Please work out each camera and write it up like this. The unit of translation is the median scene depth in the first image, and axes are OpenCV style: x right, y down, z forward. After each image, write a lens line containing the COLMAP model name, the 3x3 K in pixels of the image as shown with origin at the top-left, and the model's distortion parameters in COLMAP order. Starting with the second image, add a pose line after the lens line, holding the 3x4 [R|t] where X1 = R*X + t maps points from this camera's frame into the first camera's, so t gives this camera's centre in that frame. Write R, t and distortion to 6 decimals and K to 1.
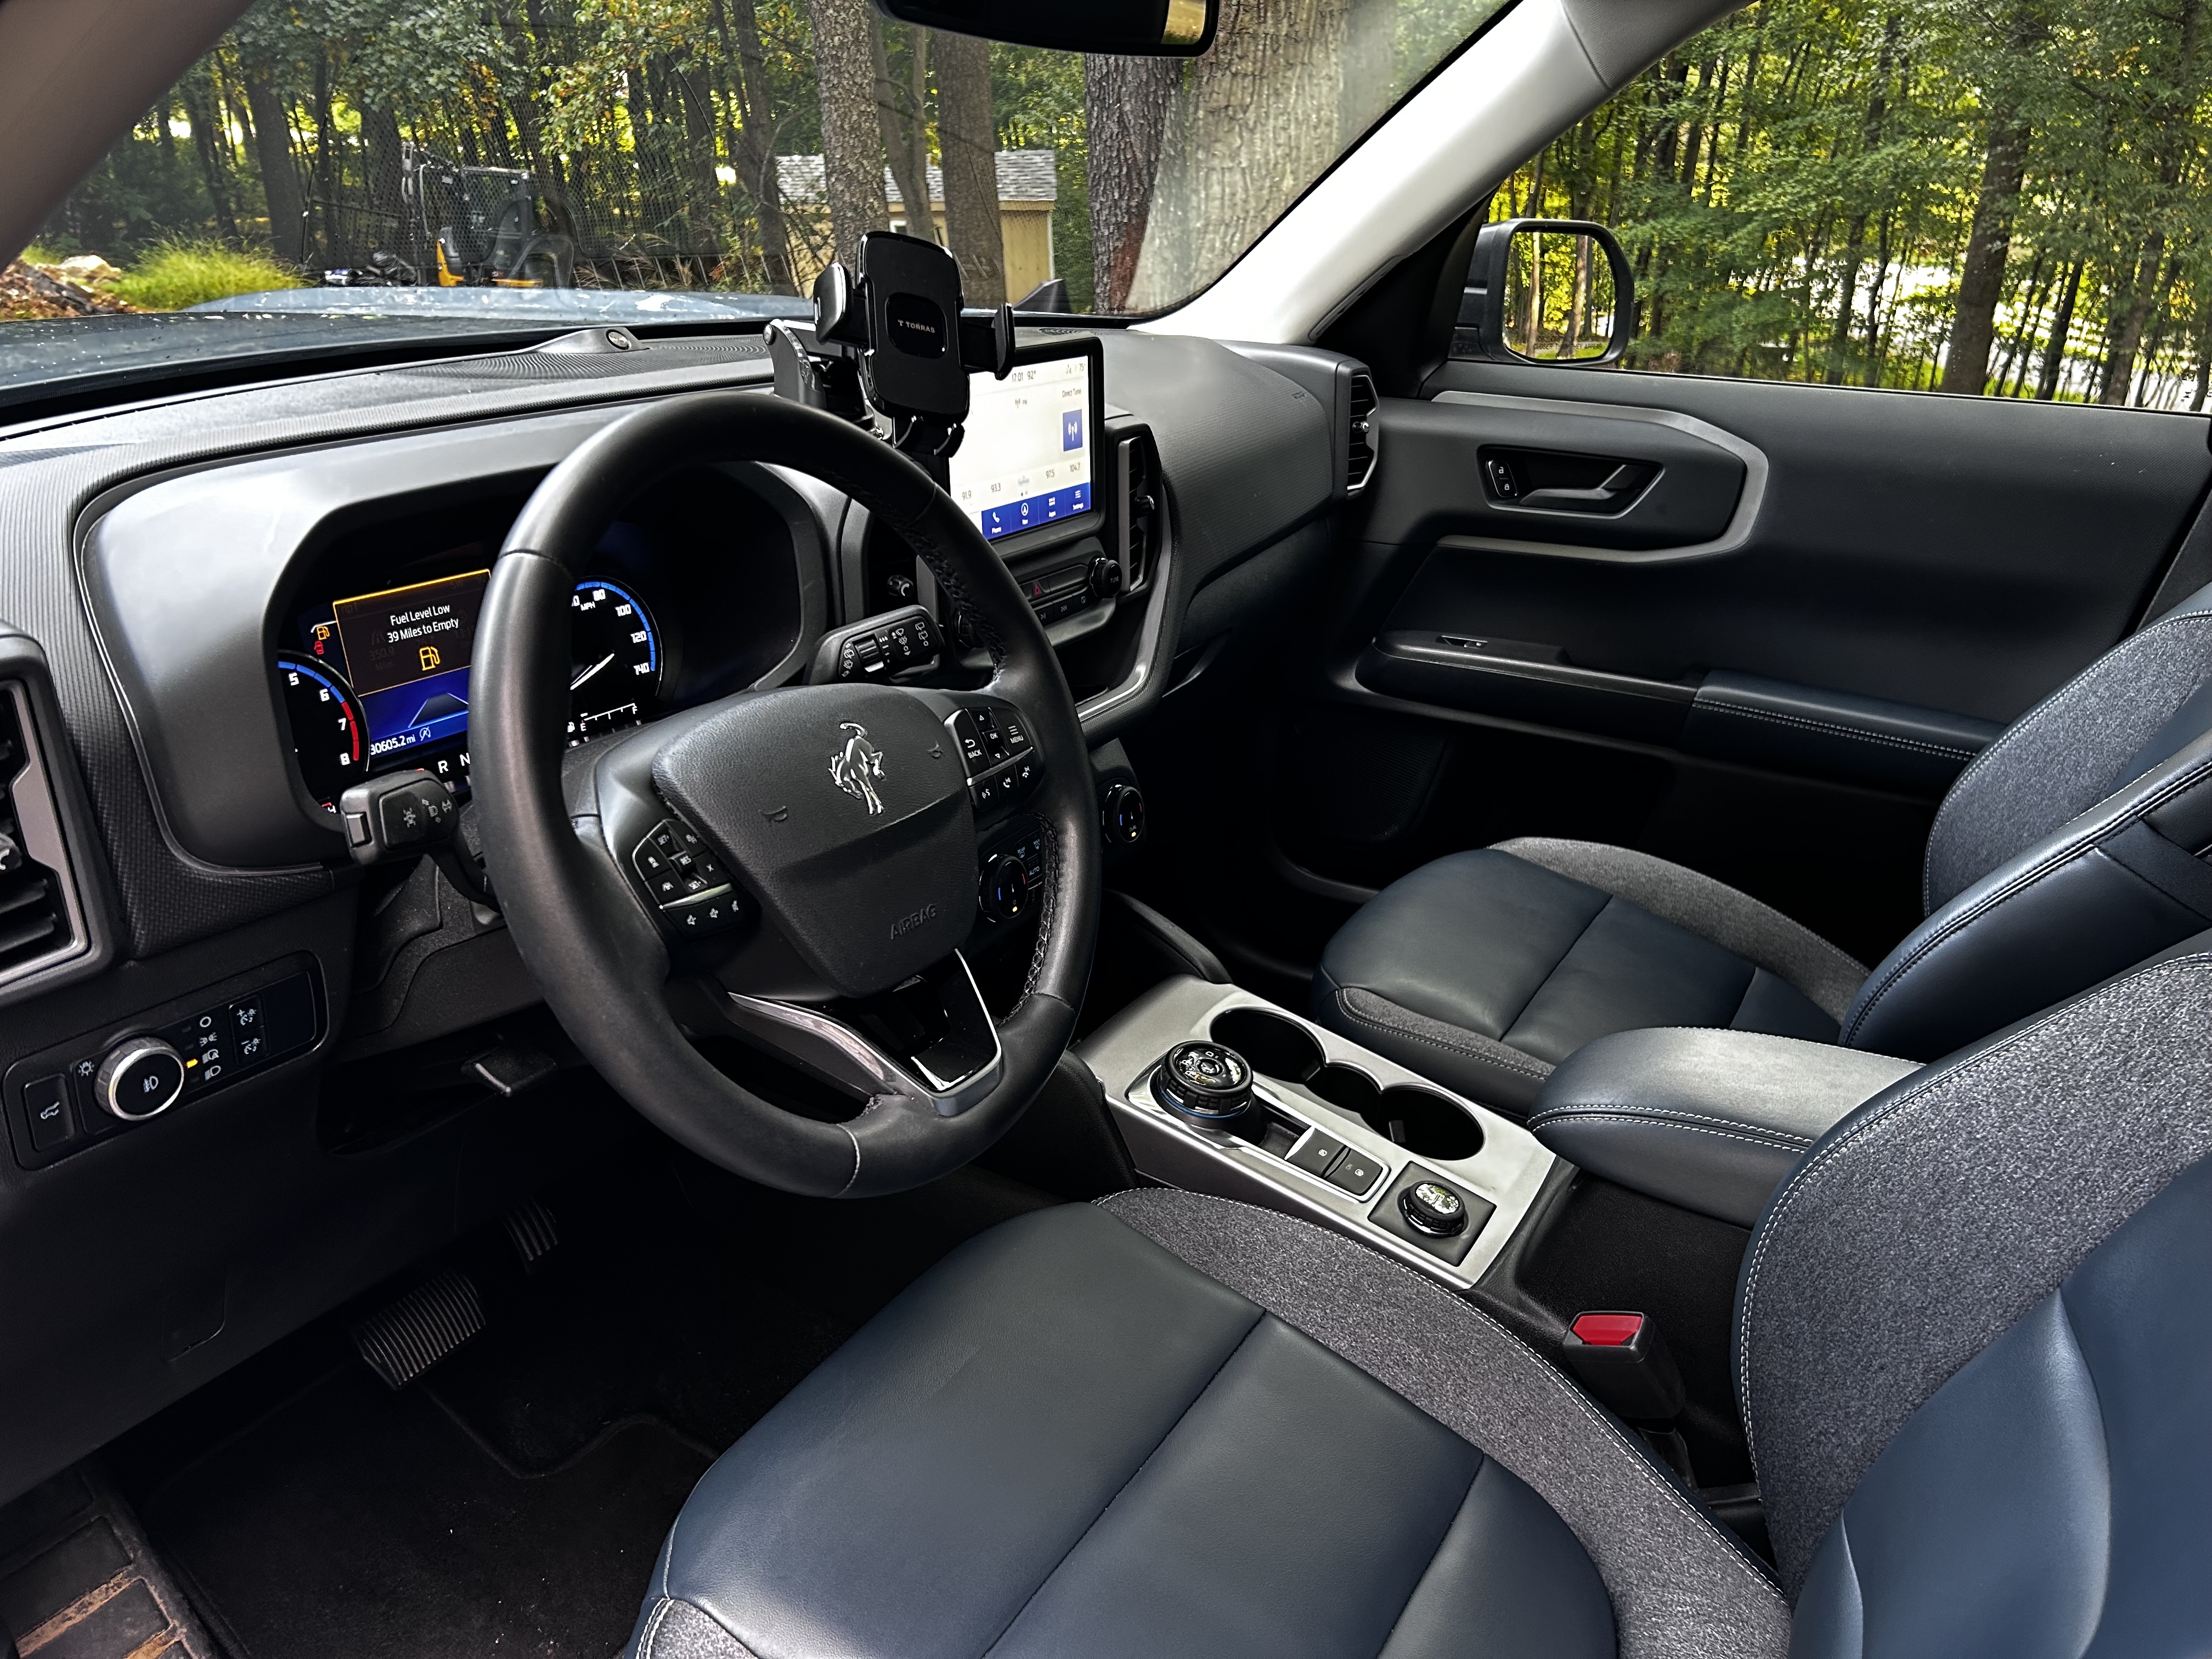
lens RADIAL K [[1689.1, 0, 1106.3], [0, 1689.1, 831.2], [0, 0, 1]] dist [0.056953, -0.062379]
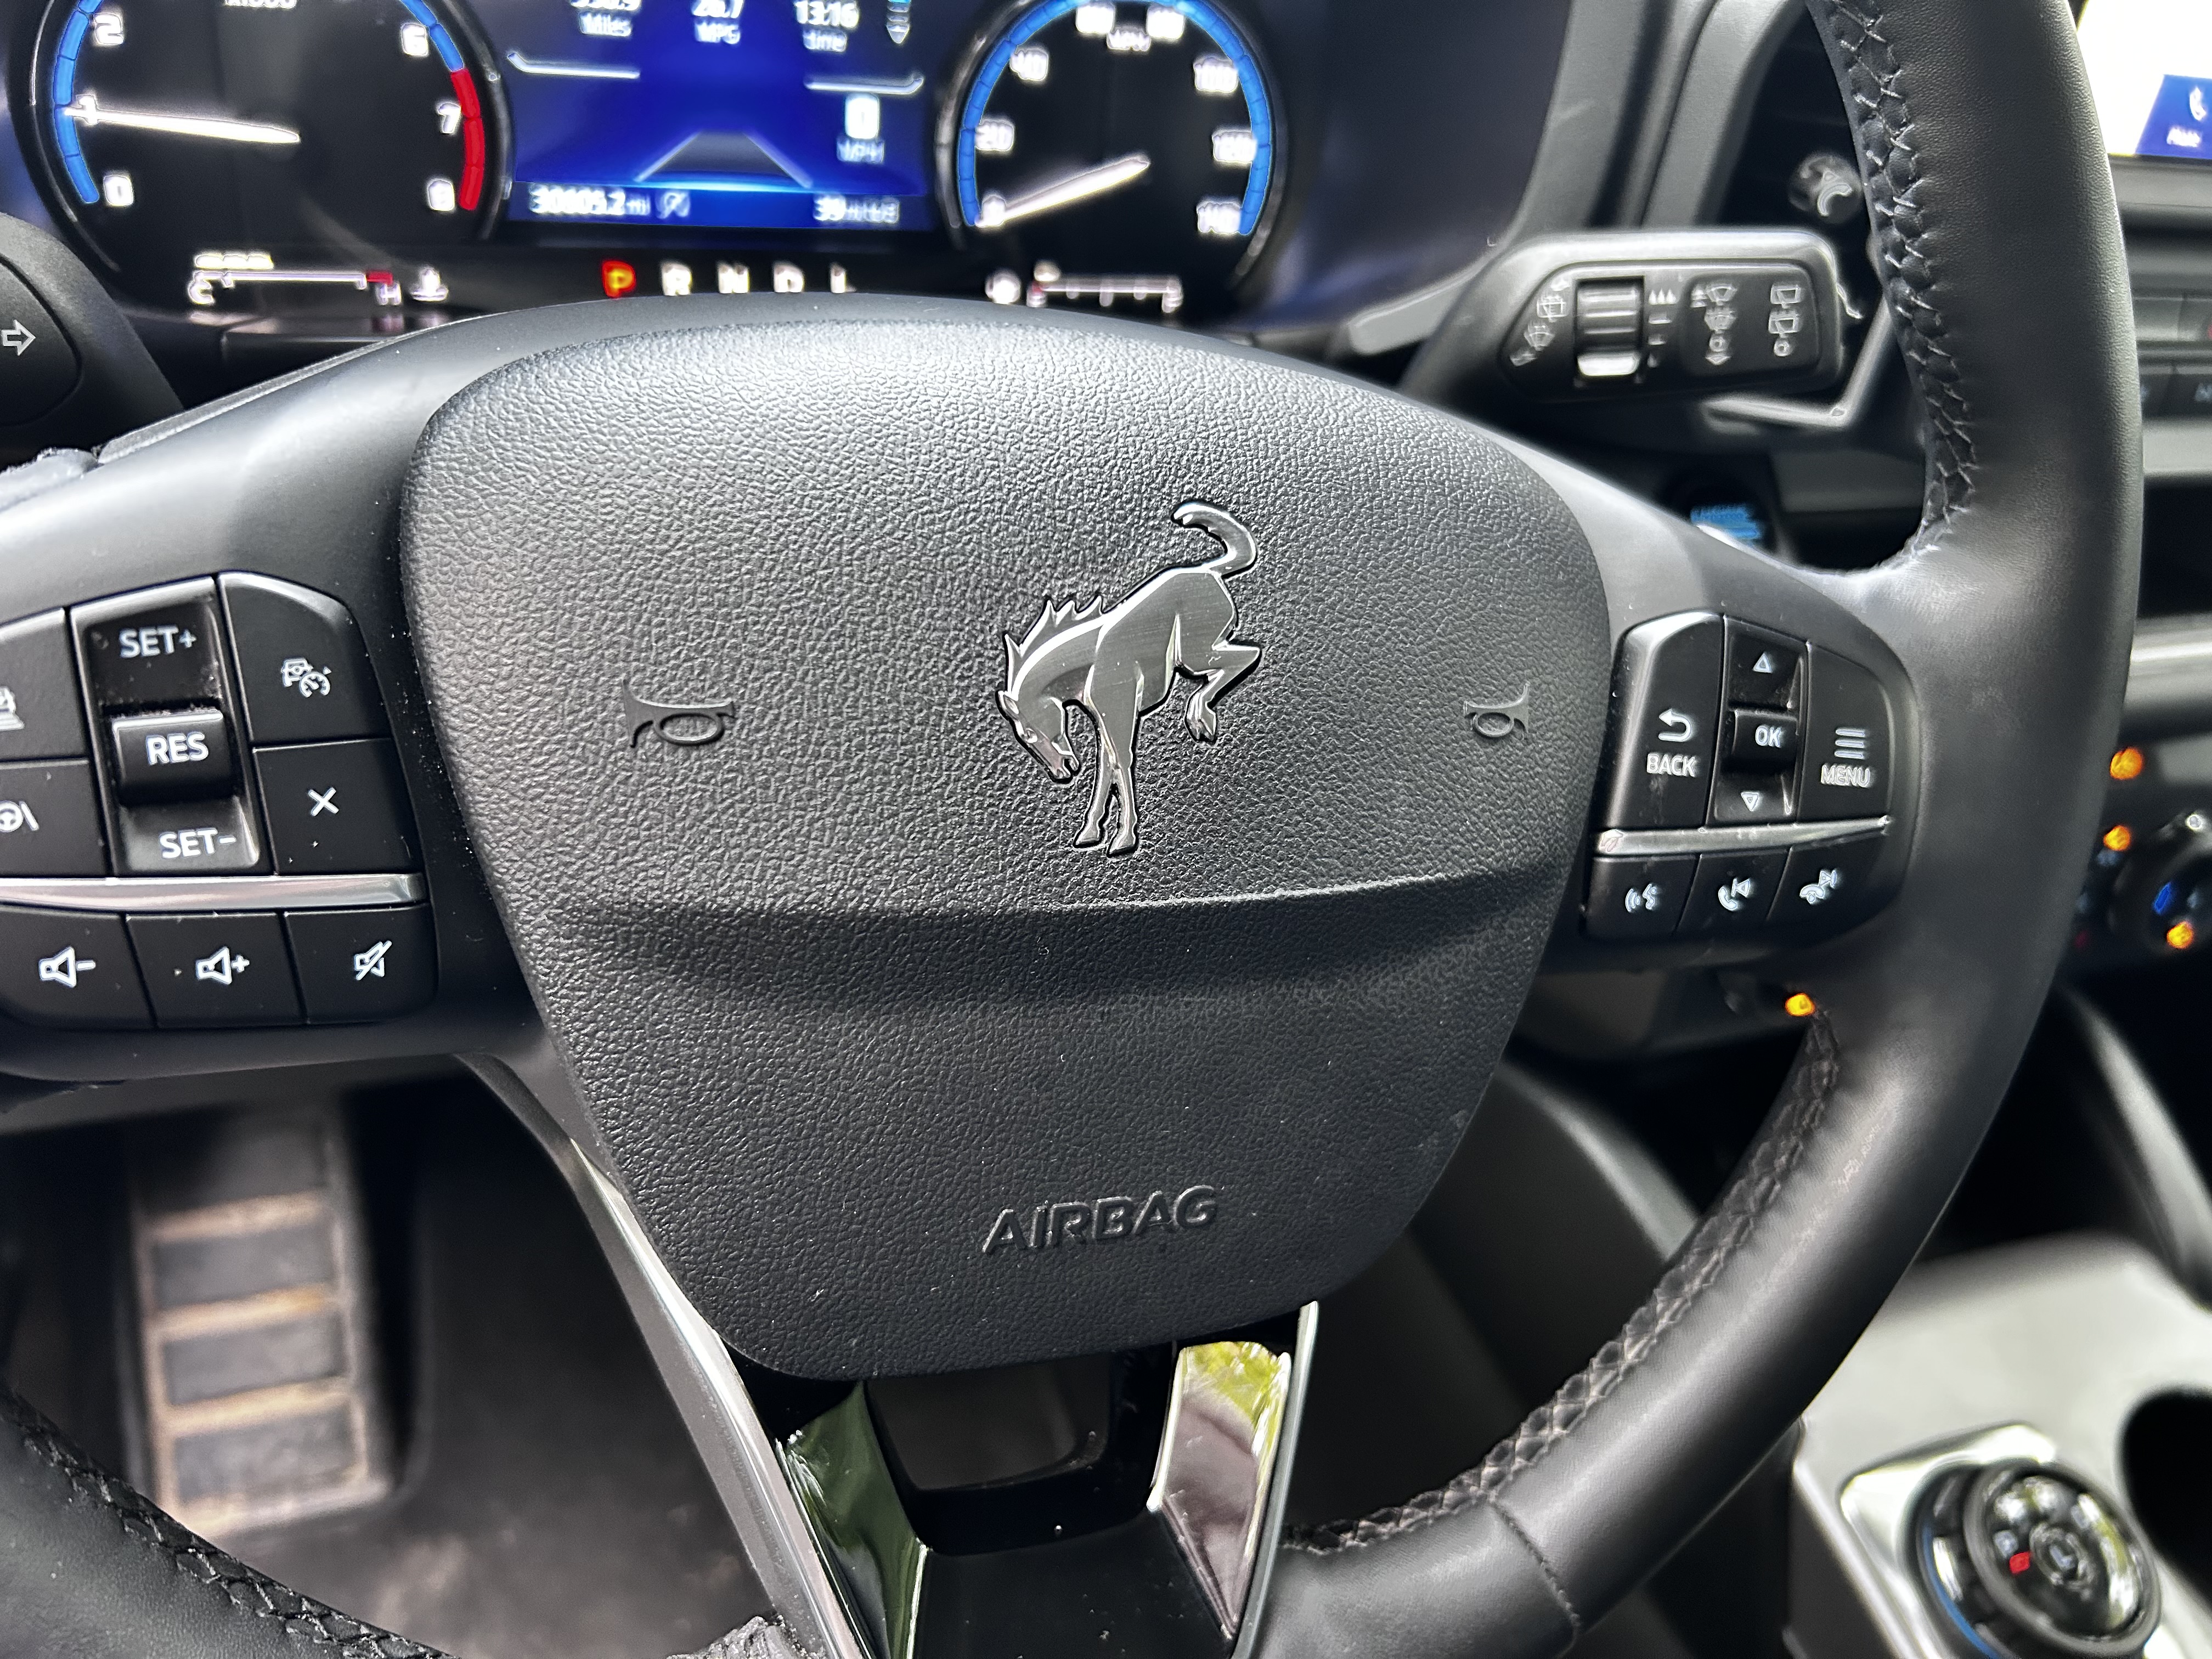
lens RADIAL K [[1689.1, 0, 1101.6], [0, 1689.1, 827.0], [0, 0, 1]] dist [0.056953, -0.062379]
pose [[0.794704, 0.435156, -0.423185, -0.024940], [-0.336236, 0.896031, 0.289955, -0.078387], [0.505362, -0.088139, 0.858394, 0.624766]]
